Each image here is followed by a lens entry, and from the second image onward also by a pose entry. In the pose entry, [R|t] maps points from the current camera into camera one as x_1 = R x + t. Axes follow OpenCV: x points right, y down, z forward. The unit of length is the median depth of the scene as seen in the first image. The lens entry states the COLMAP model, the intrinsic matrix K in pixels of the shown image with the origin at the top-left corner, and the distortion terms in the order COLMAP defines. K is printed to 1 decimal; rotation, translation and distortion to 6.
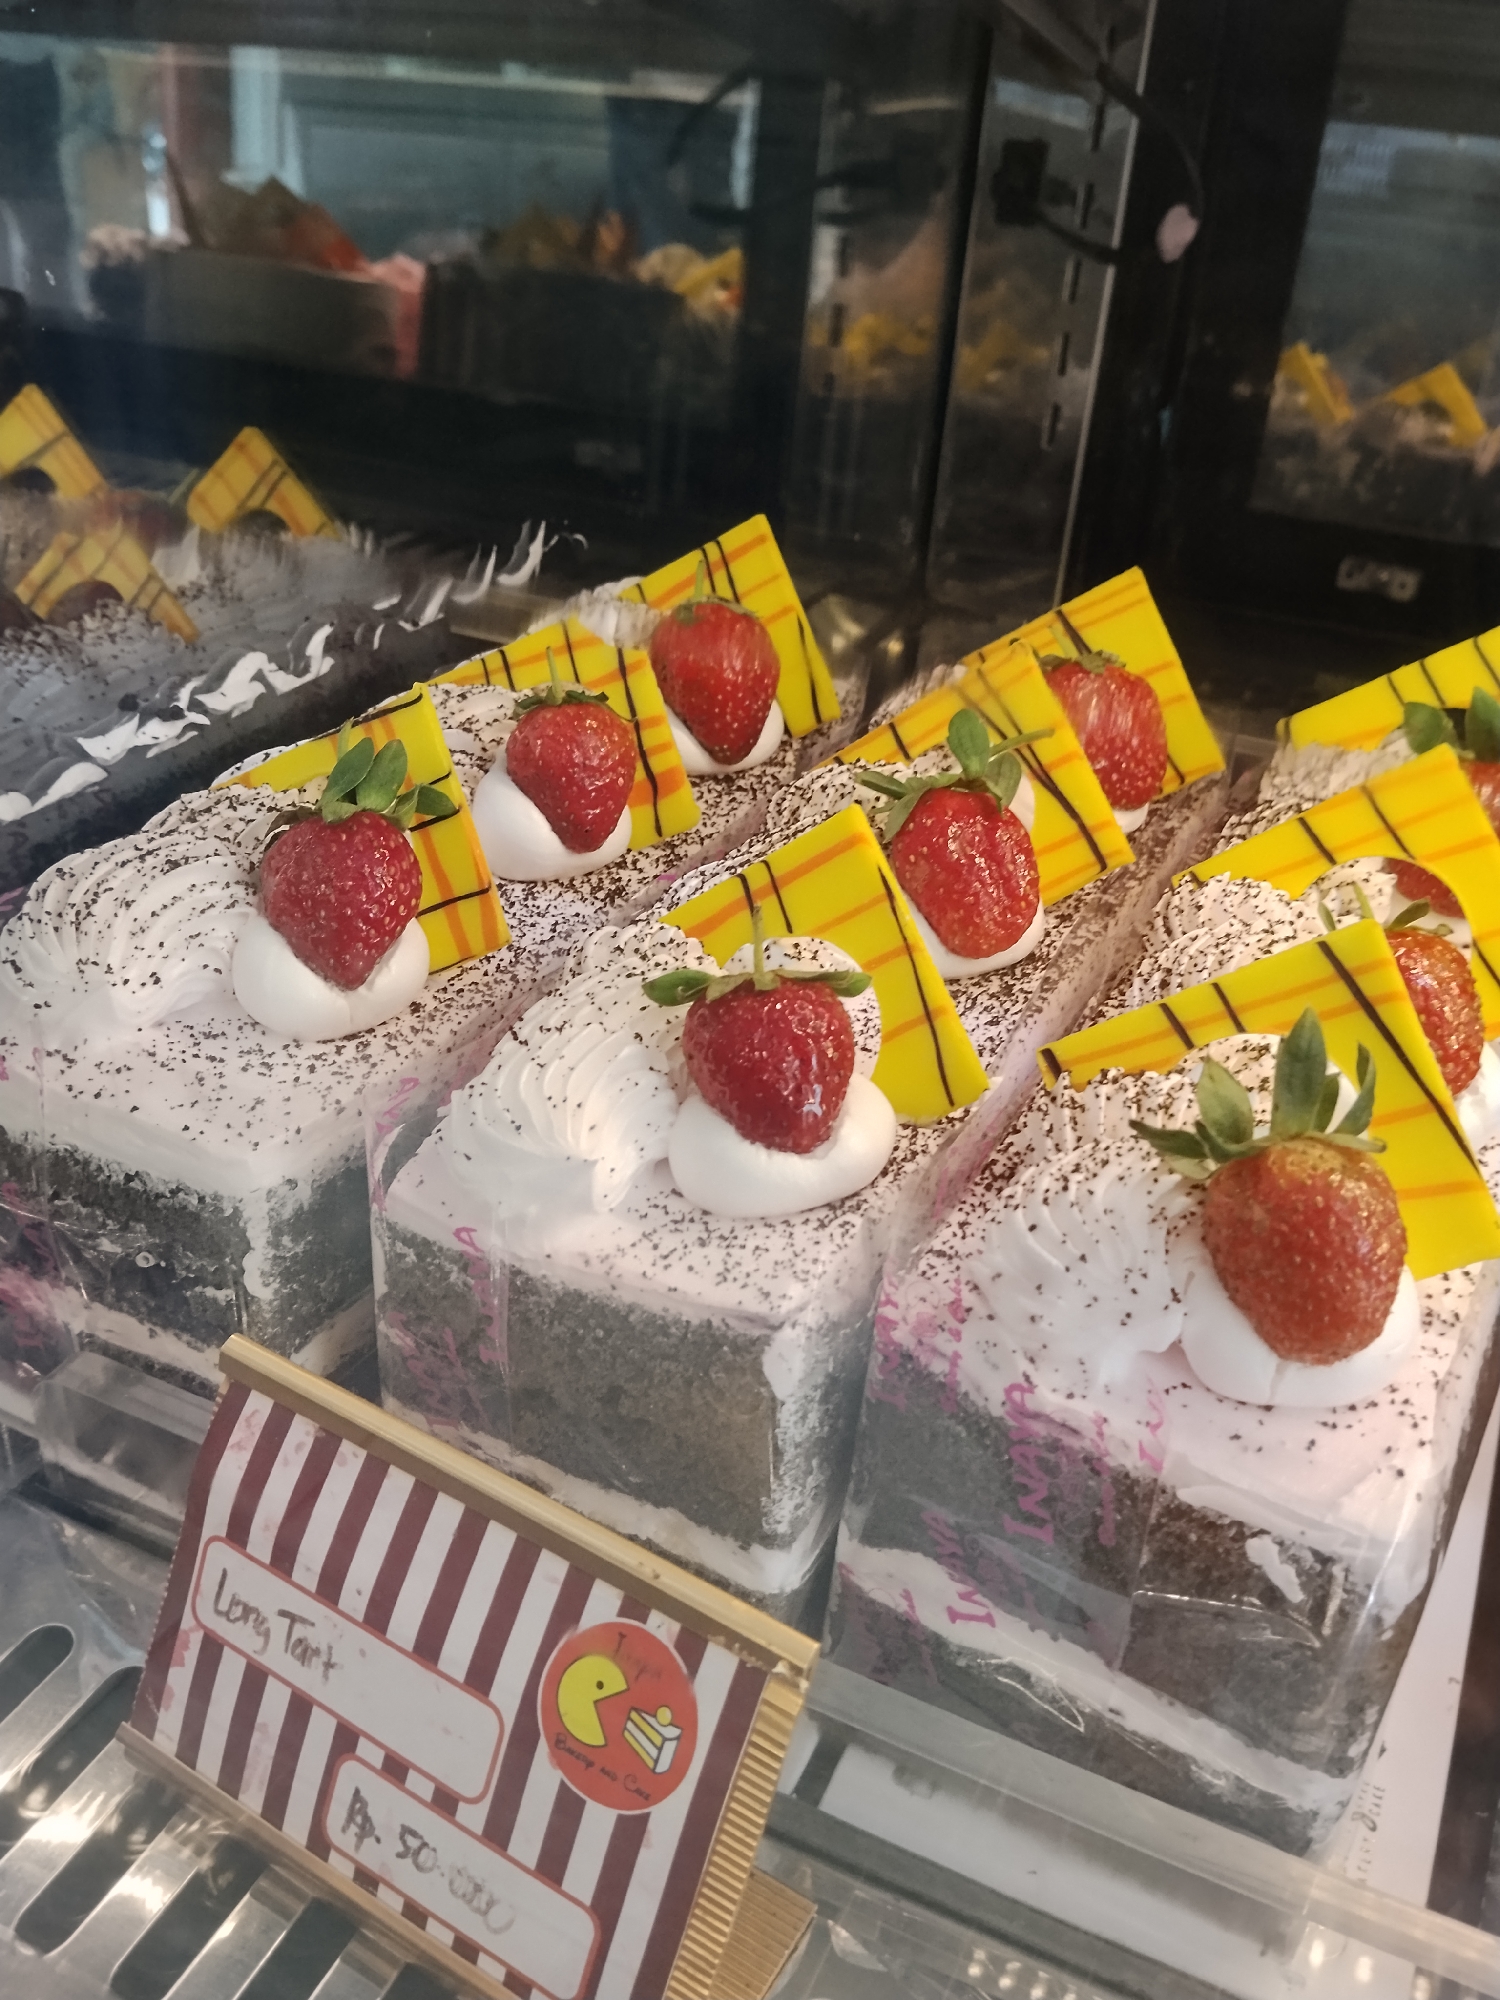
lens RADIAL K [[1821.5, 0, 750.0], [0, 1821.5, 1000.0], [0, 0, 1]] dist [0.089623, -0.208141]
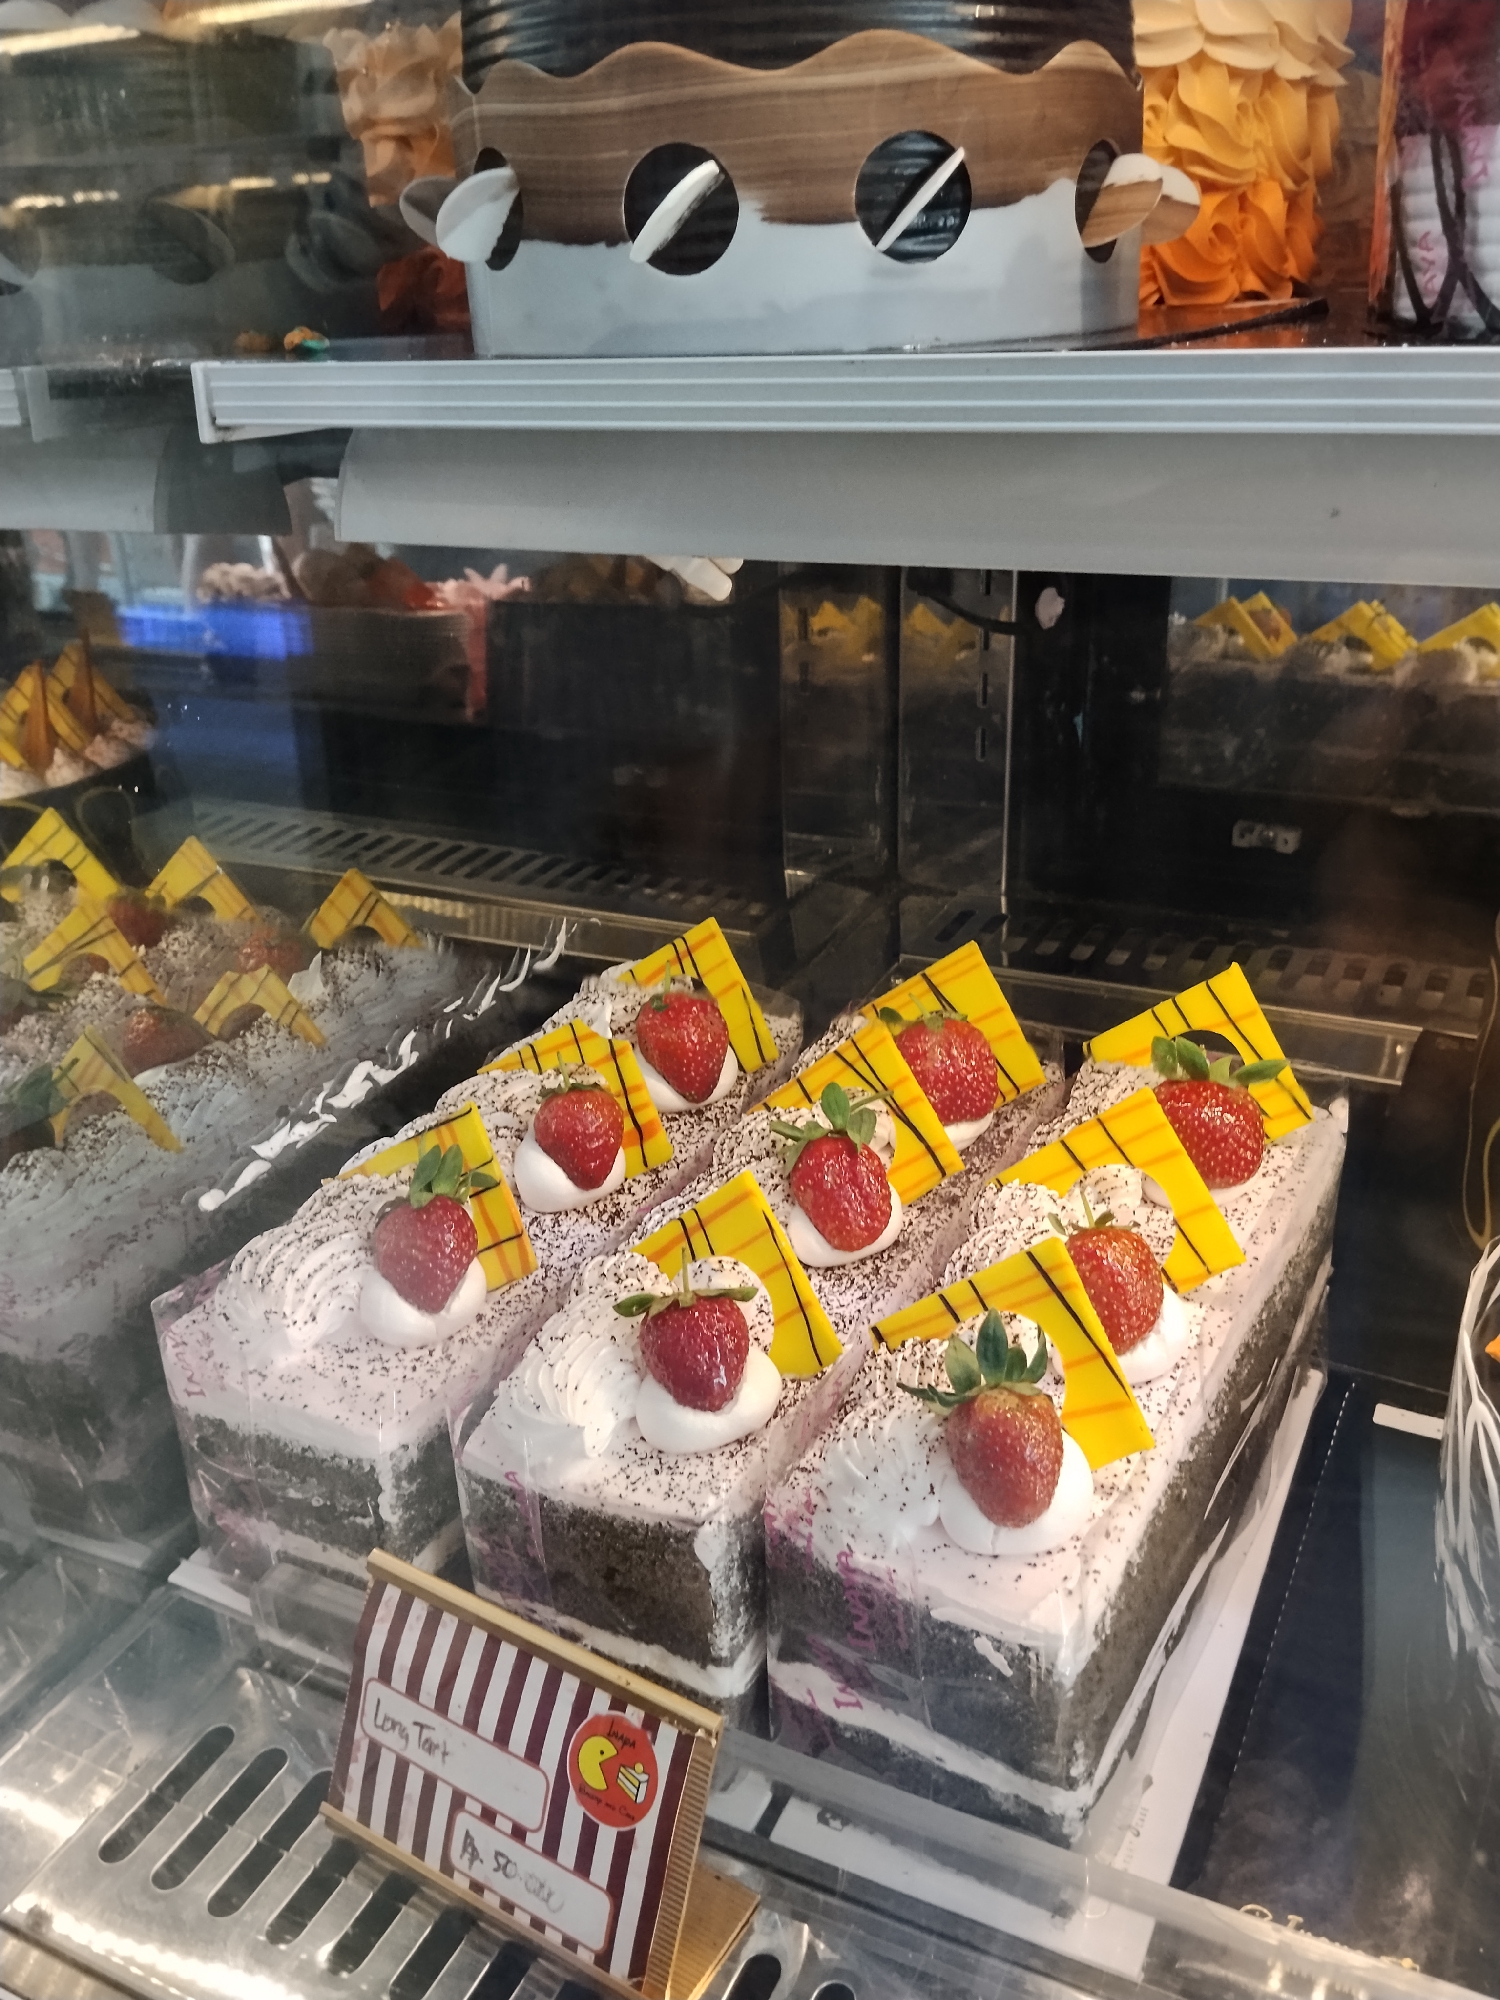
lens RADIAL K [[1801.6, 0, 714.7], [0, 1801.6, 993.7], [0, 0, 1]] dist [0.092398, -0.270917]
pose [[0.992852, -0.088632, -0.079929, 0.173654], [0.081369, 0.992616, -0.089954, -0.125577], [0.087312, 0.082807, 0.992733, -0.557292]]
